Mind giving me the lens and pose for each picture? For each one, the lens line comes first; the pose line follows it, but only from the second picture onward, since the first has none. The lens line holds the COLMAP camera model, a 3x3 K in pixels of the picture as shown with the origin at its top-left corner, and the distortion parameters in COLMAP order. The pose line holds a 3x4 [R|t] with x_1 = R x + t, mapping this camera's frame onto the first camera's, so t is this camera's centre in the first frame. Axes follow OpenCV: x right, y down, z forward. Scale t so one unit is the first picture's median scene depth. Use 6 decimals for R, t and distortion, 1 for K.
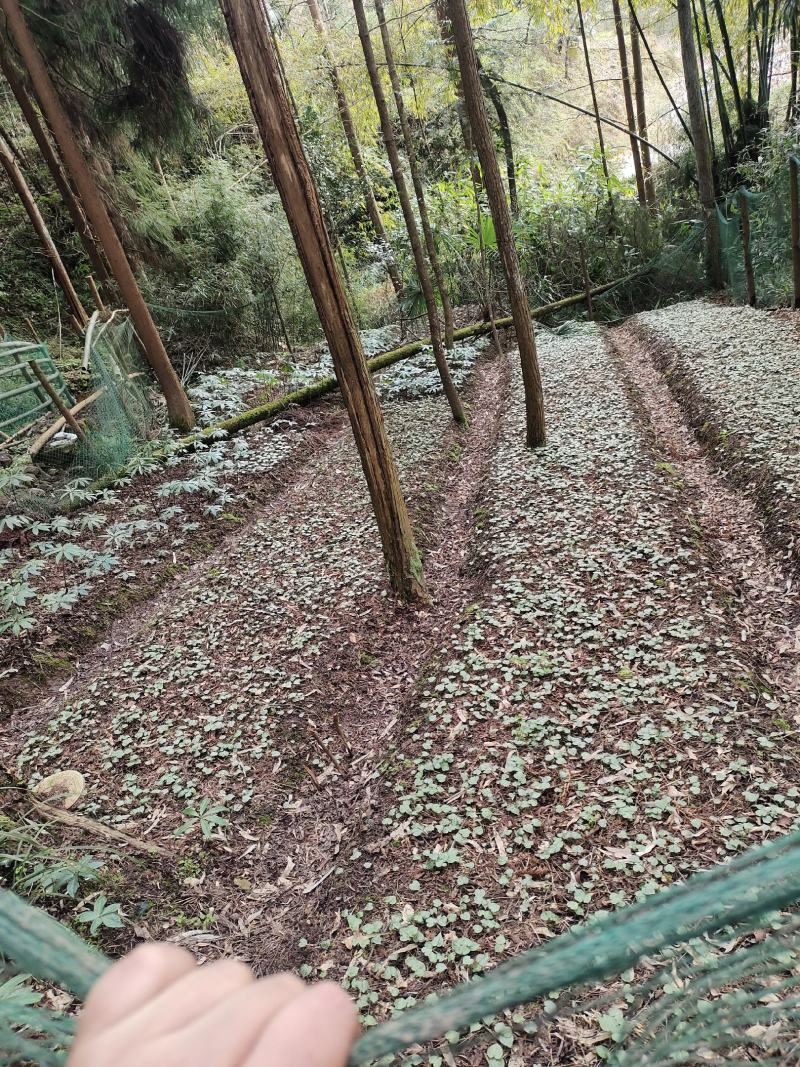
lens RADIAL K [[885.8, 0, 400.0], [0, 885.8, 533.5], [0, 0, 1]] dist [0.045356, -0.005401]
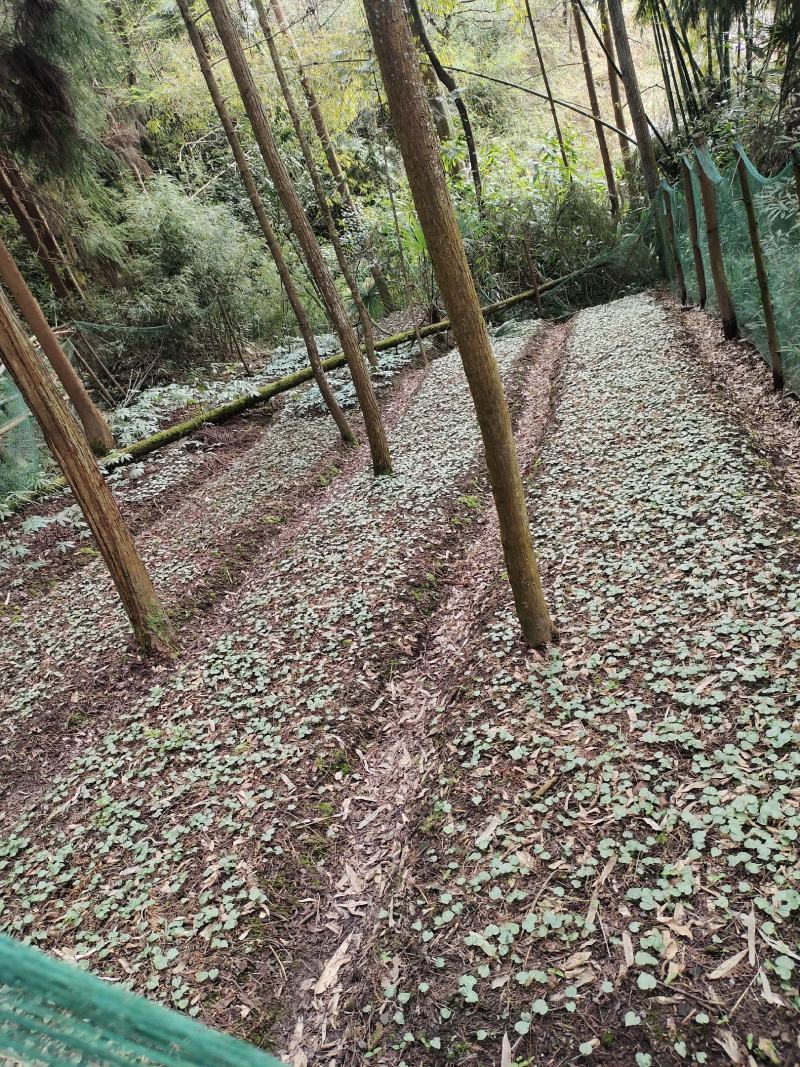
lens RADIAL K [[885.8, 0, 400.0], [0, 885.8, 533.5], [0, 0, 1]] dist [0.045356, -0.005401]
pose [[0.996959, -0.026324, -0.073349, 0.134839], [0.028202, 0.999297, 0.024682, -0.029631], [0.072647, -0.026675, 0.997001, -0.005382]]
